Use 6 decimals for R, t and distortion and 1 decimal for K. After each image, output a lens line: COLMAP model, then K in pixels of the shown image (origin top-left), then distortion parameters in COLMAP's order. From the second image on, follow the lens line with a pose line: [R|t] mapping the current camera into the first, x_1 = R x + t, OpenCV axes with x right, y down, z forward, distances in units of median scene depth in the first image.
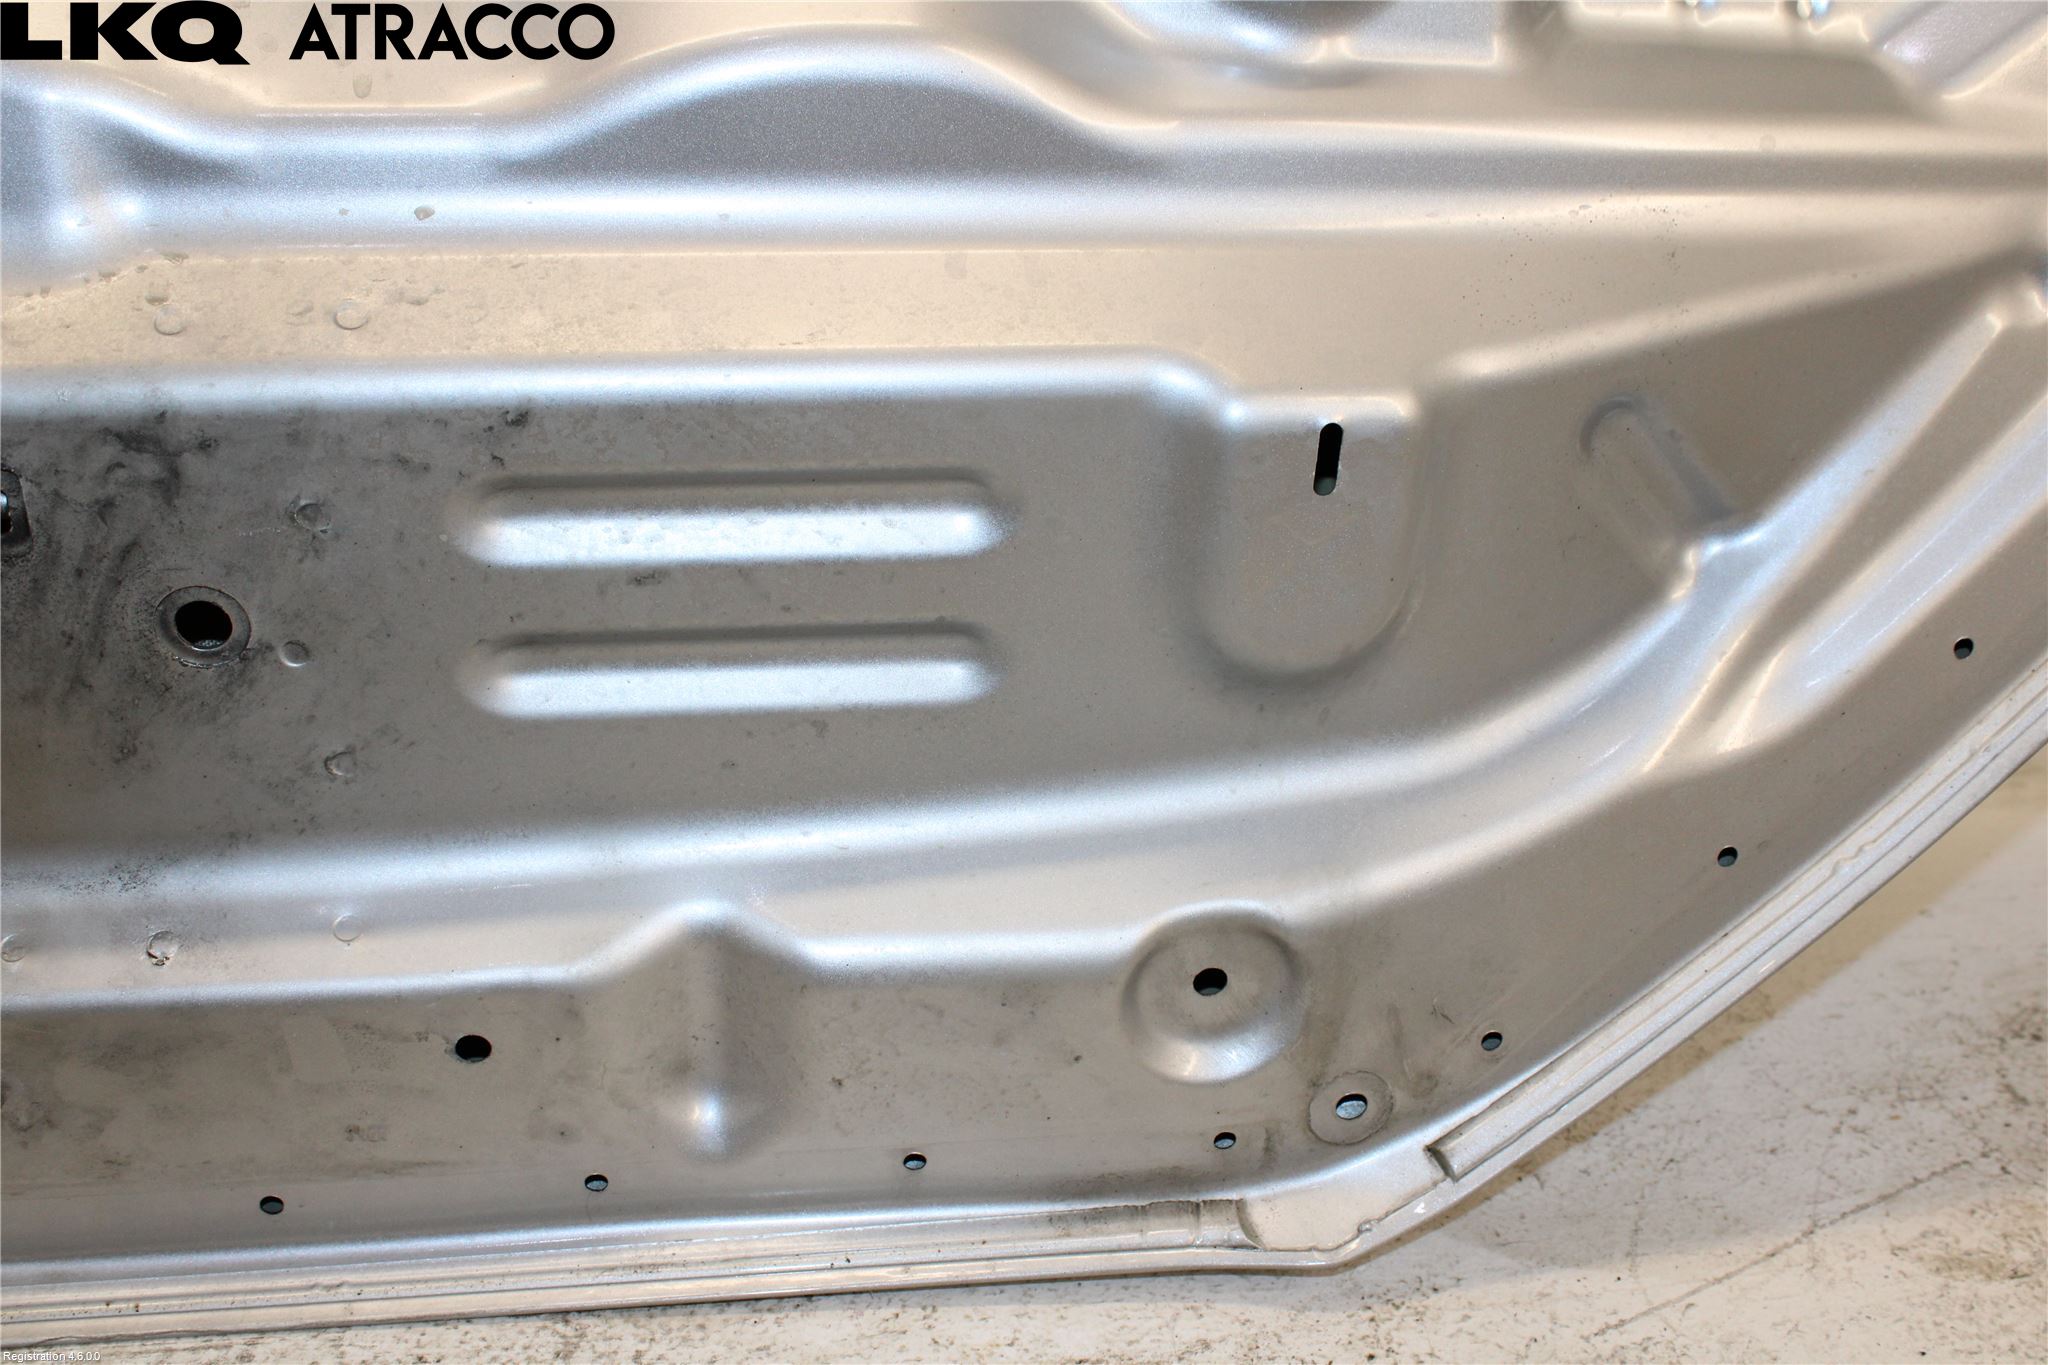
lens RADIAL K [[2297.2, 0, 1027.5], [0, 2297.2, 681.6], [0, 0, 1]] dist [-0.084213, 0.000000]
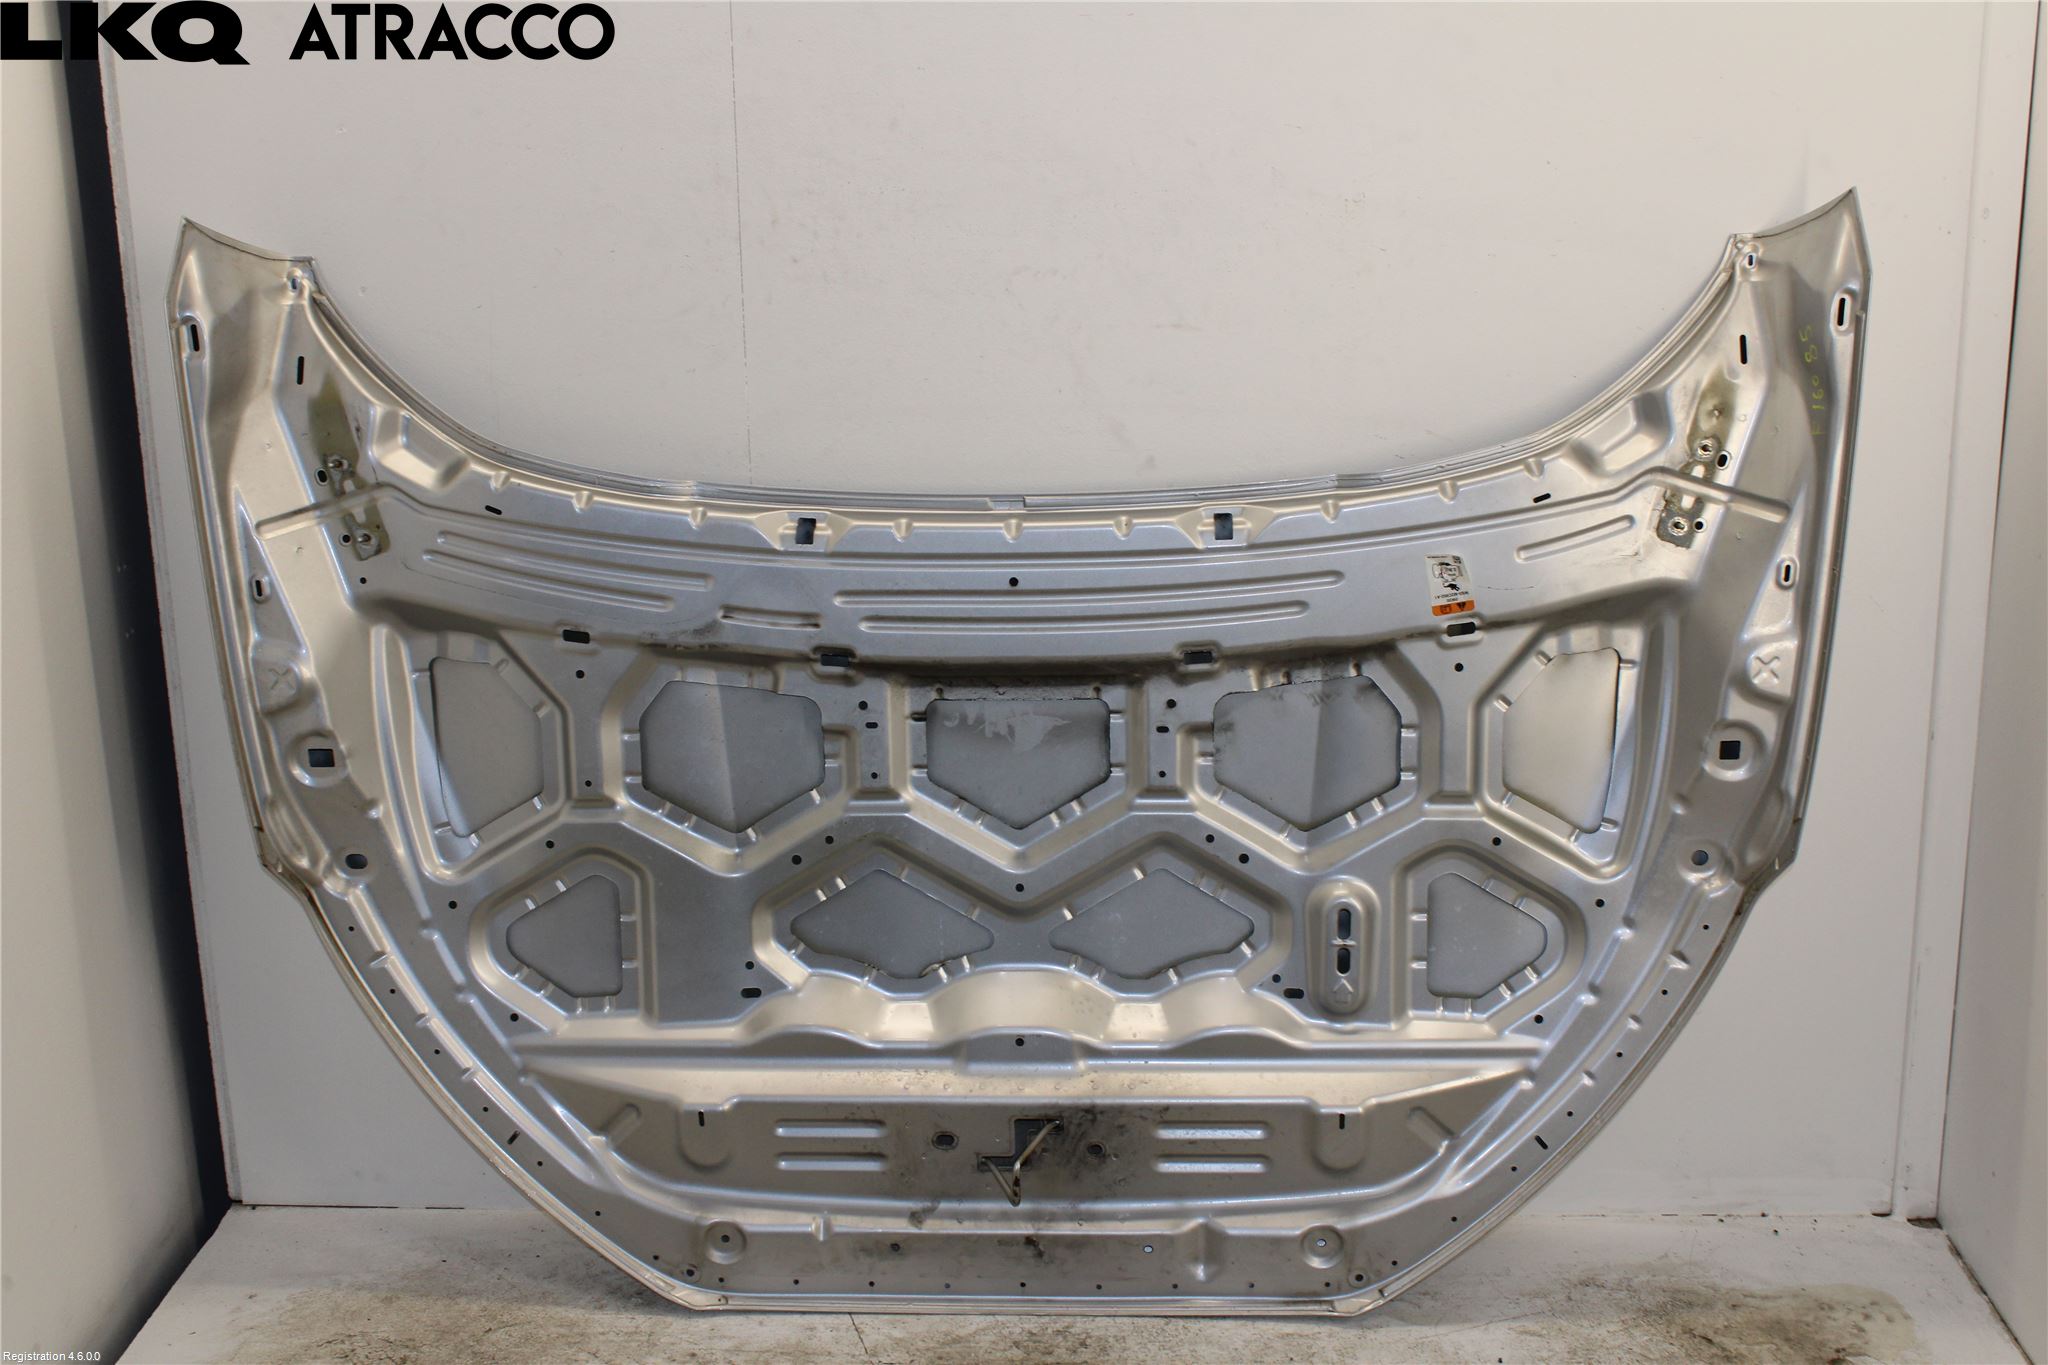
lens RADIAL K [[2297.2, 0, 1027.7], [0, 2297.2, 681.3], [0, 0, 1]] dist [-0.084213, 0.000000]
pose [[0.976505, -0.007326, -0.215371, 0.471226], [-0.038906, 0.977005, -0.209635, 0.023860], [0.211954, 0.213089, 0.953765, -3.386005]]
